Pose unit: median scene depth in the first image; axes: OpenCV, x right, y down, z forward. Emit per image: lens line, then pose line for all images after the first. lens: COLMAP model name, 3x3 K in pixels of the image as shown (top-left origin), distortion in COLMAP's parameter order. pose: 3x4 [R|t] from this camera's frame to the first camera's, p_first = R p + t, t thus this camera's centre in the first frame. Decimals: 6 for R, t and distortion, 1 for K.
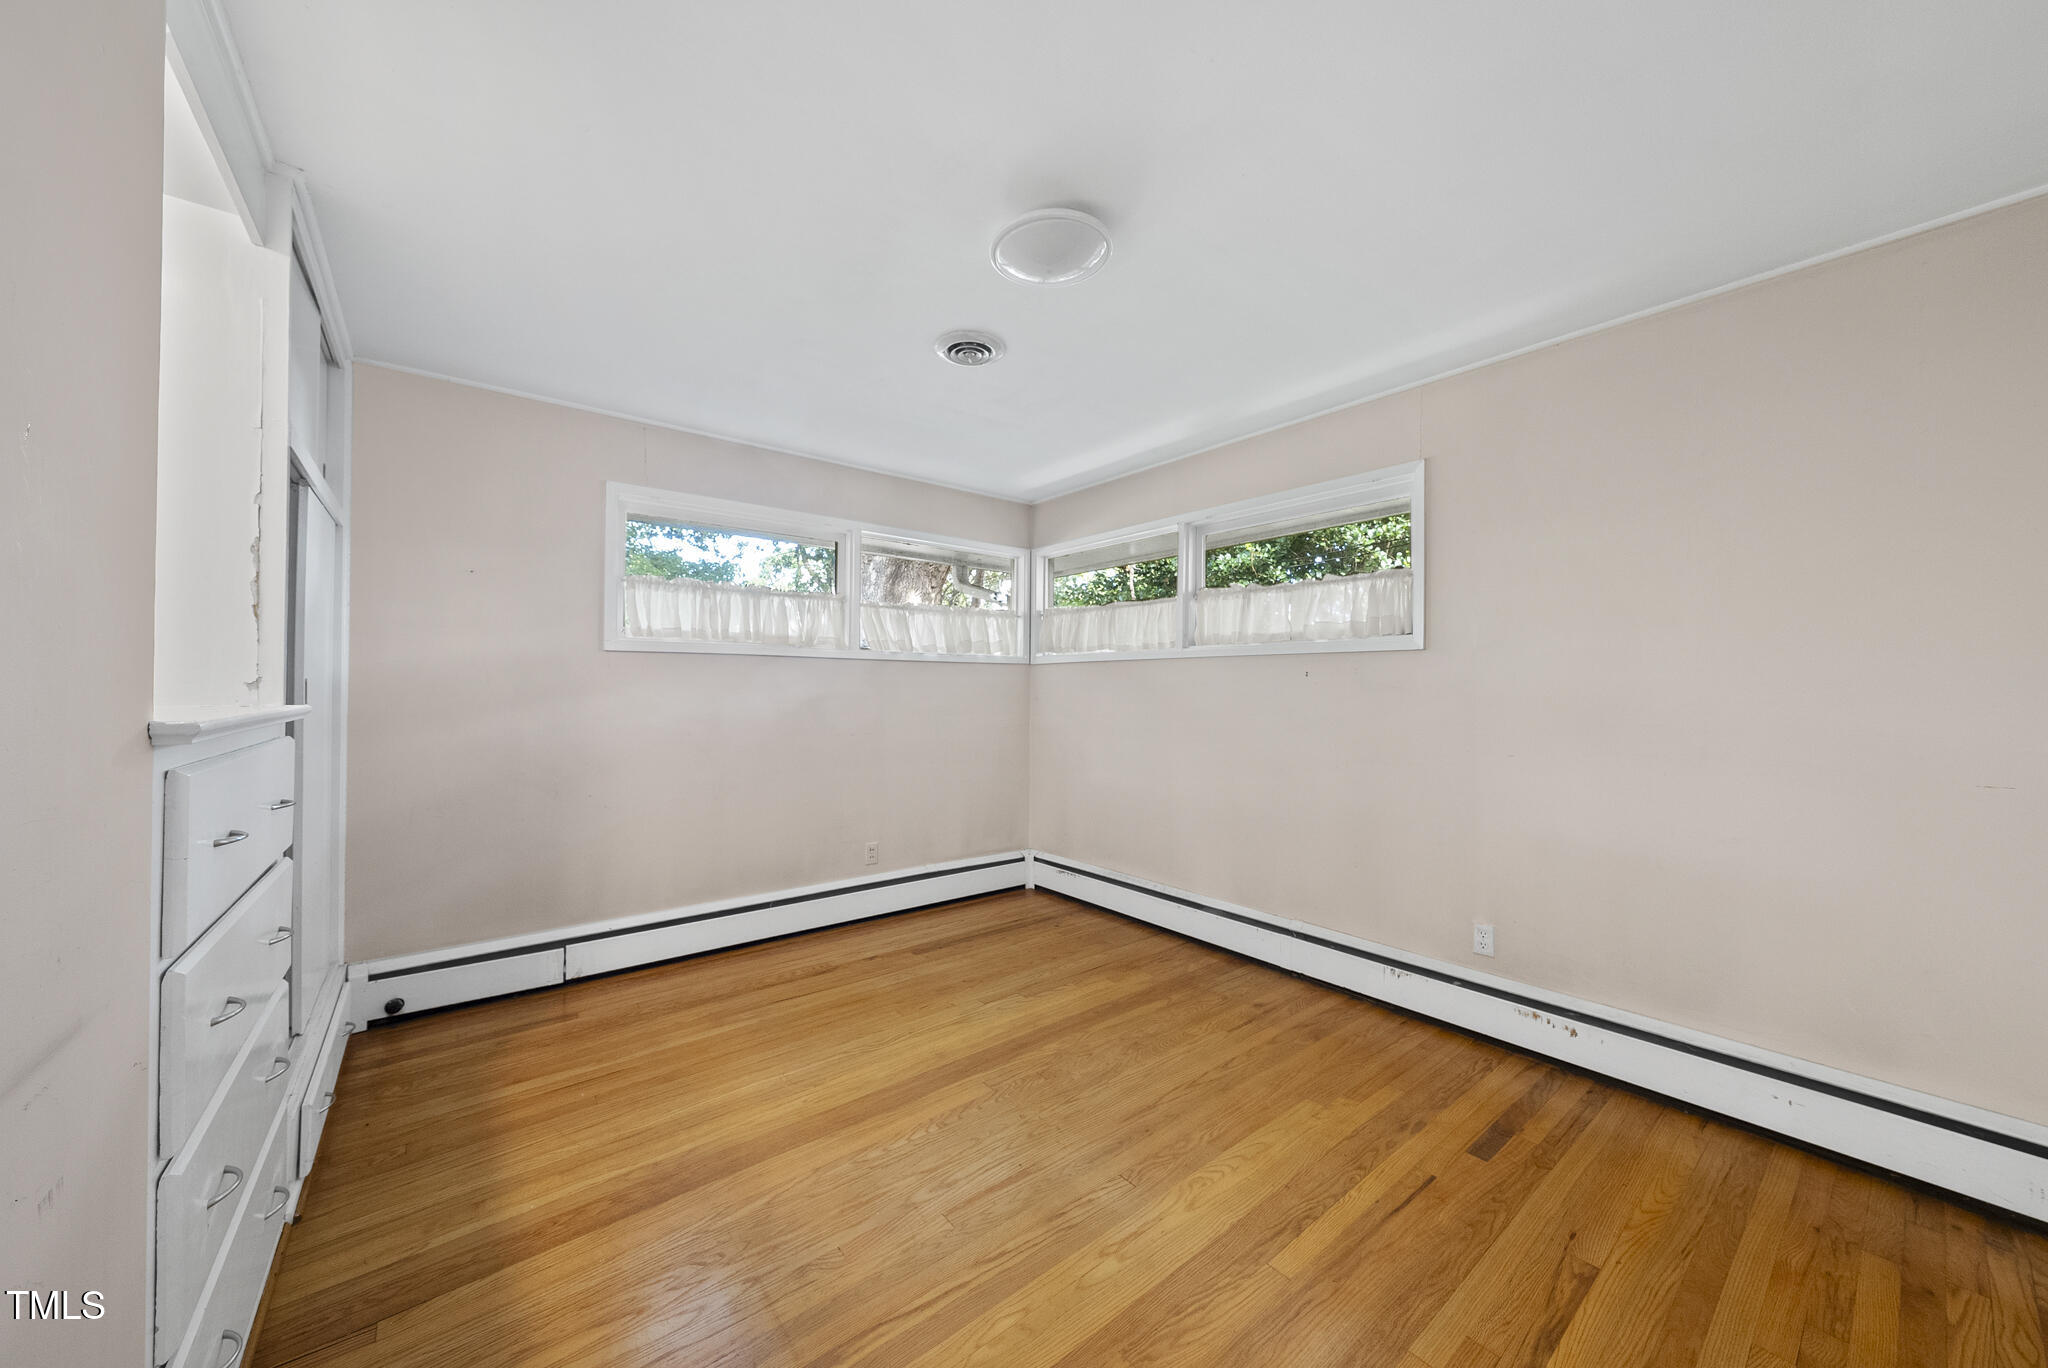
lens RADIAL K [[713.6, 0, 1015.2], [0, 713.6, 678.6], [0, 0, 1]] dist [0.000439, -0.000097]
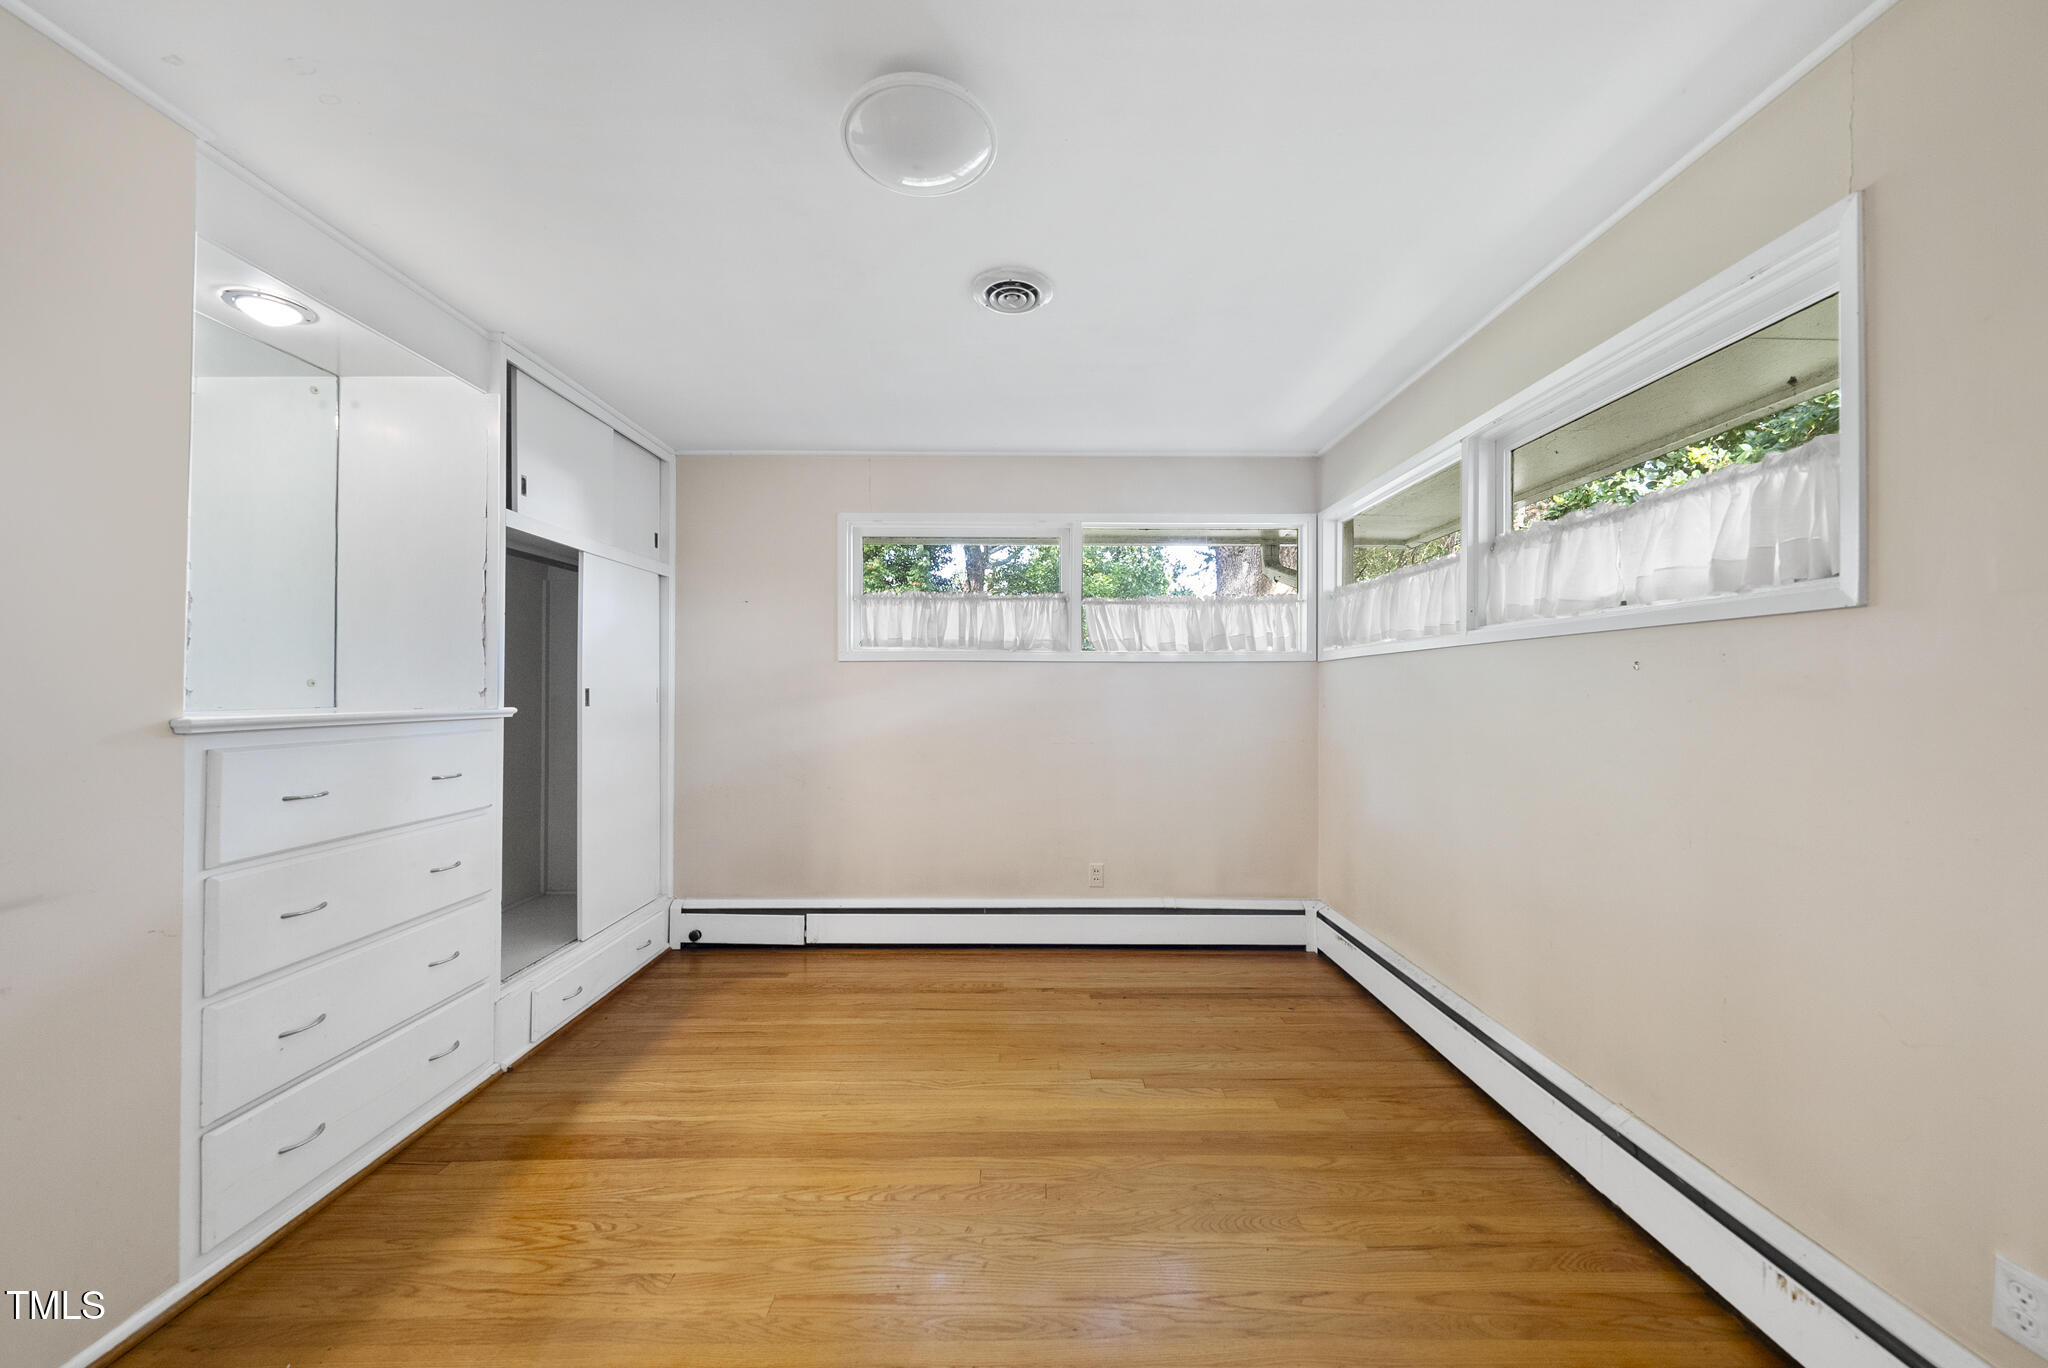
lens RADIAL K [[732.3, 0, 1031.5], [0, 732.3, 680.7], [0, 0, 1]] dist [-0.002110, -0.000028]
pose [[0.787613, -0.013525, -0.616021, 0.388552], [0.011794, 0.999907, -0.006873, 0.003316], [0.616057, -0.001852, 0.787700, 0.268235]]
